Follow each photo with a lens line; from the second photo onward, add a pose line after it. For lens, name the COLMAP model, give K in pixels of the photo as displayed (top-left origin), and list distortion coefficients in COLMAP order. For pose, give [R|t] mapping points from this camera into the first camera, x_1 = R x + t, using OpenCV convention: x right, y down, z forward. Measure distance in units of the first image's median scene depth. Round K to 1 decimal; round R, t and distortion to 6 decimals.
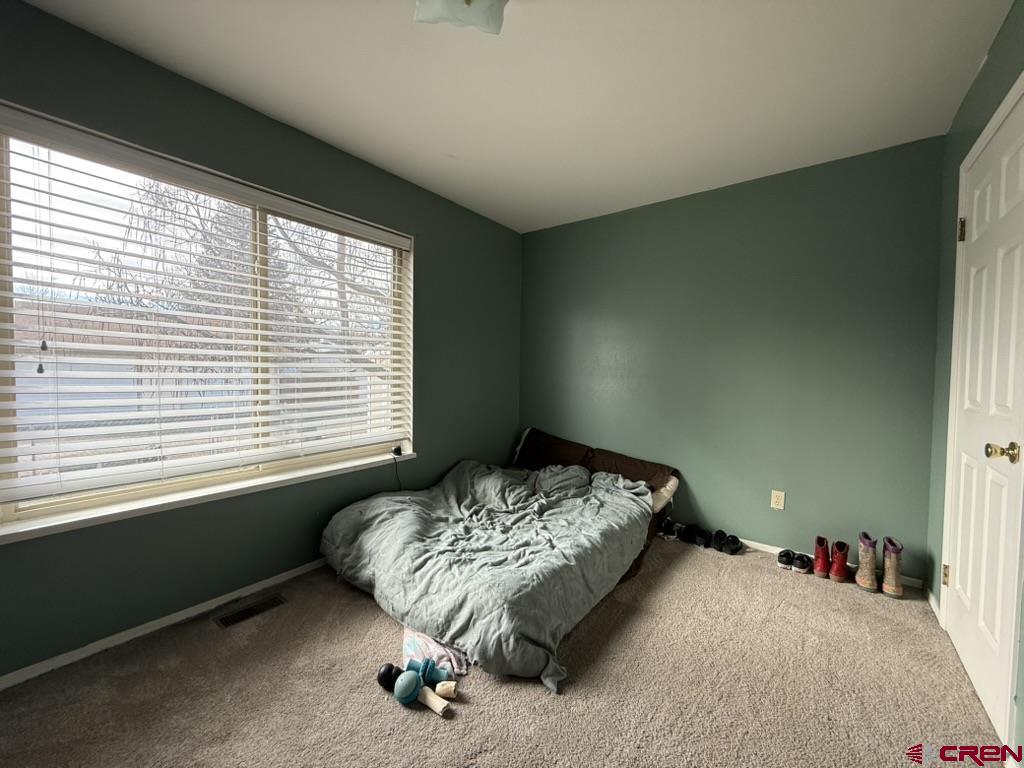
lens RADIAL K [[404.2, 0, 508.0], [0, 404.2, 382.7], [0, 0, 1]] dist [0.002551, 0.000110]
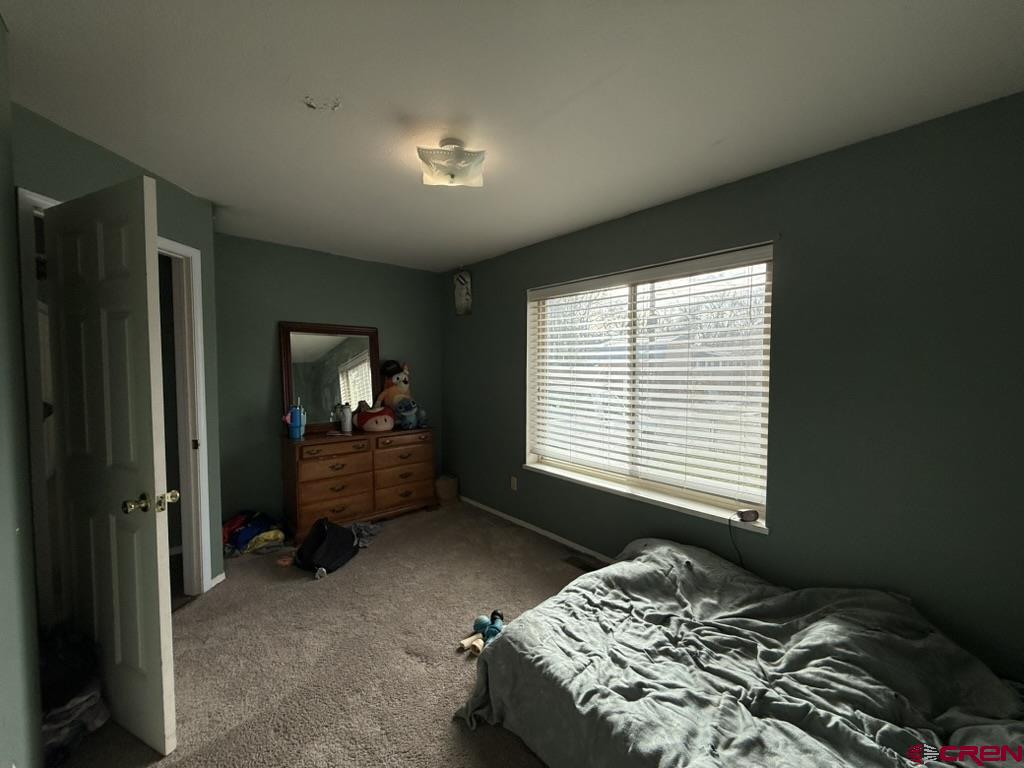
lens RADIAL K [[404.2, 0, 506.8], [0, 404.2, 382.2], [0, 0, 1]] dist [0.002551, 0.000110]
pose [[-0.195695, 0.026526, -0.980306, 0.767681], [-0.025717, 0.999152, 0.032170, -0.139571], [0.980328, 0.031506, -0.194847, 0.858920]]
